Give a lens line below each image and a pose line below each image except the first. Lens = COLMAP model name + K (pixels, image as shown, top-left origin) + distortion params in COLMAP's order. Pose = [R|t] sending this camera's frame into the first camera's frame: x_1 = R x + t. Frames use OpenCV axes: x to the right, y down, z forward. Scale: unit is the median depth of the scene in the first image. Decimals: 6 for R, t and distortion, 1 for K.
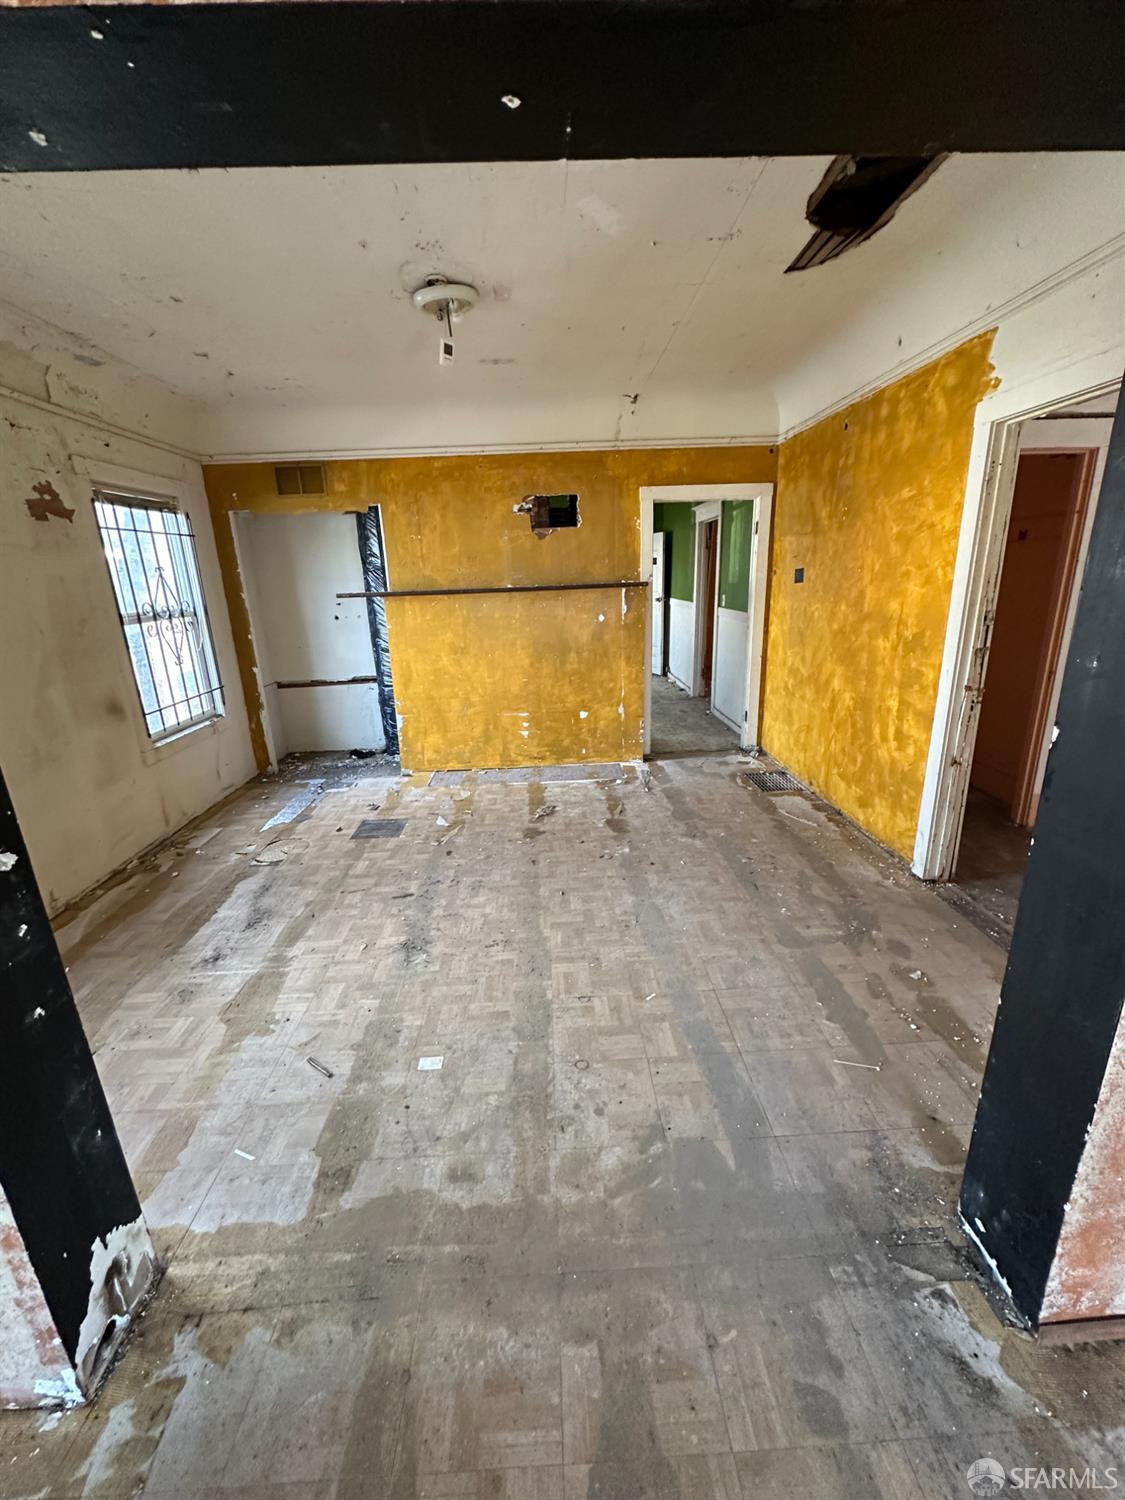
lens RADIAL K [[594.0, 0, 564.0], [0, 594.0, 749.7], [0, 0, 1]] dist [-0.005843, 0.000029]
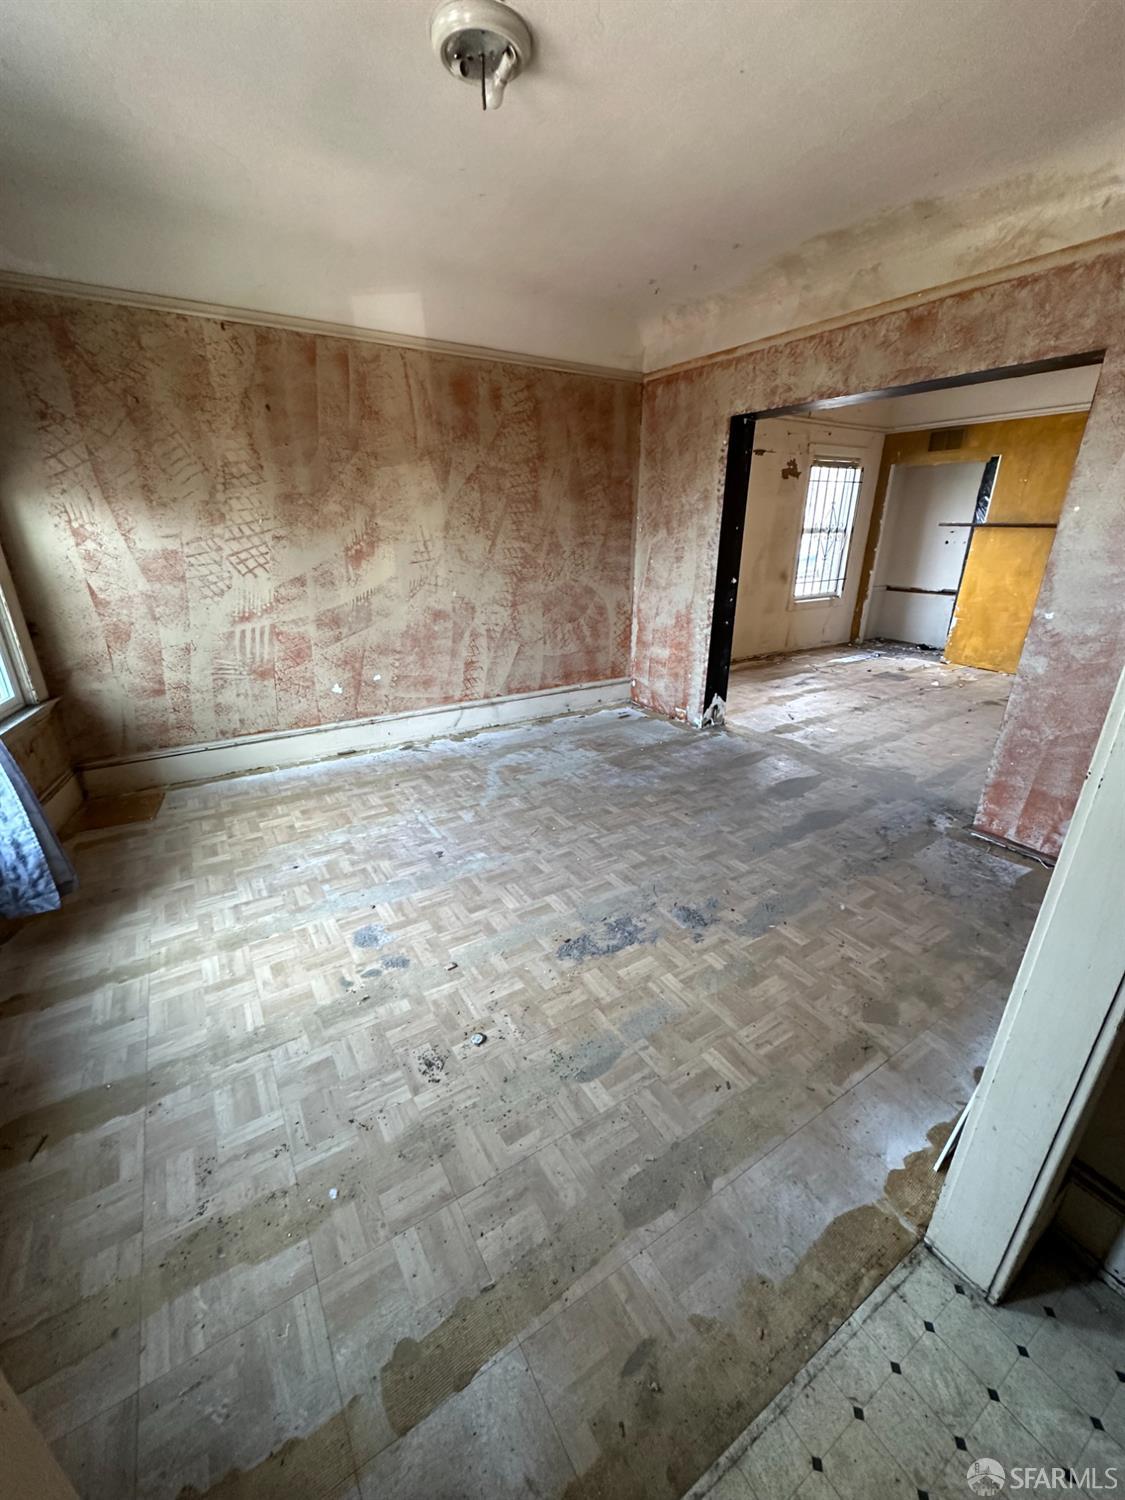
lens RADIAL K [[594.0, 0, 564.5], [0, 594.0, 746.7], [0, 0, 1]] dist [-0.005843, 0.000029]
pose [[0.498849, 0.340767, -0.796886, 0.583209], [-0.260236, 0.935926, 0.237317, 0.165331], [0.826696, 0.088992, 0.555566, -0.587198]]
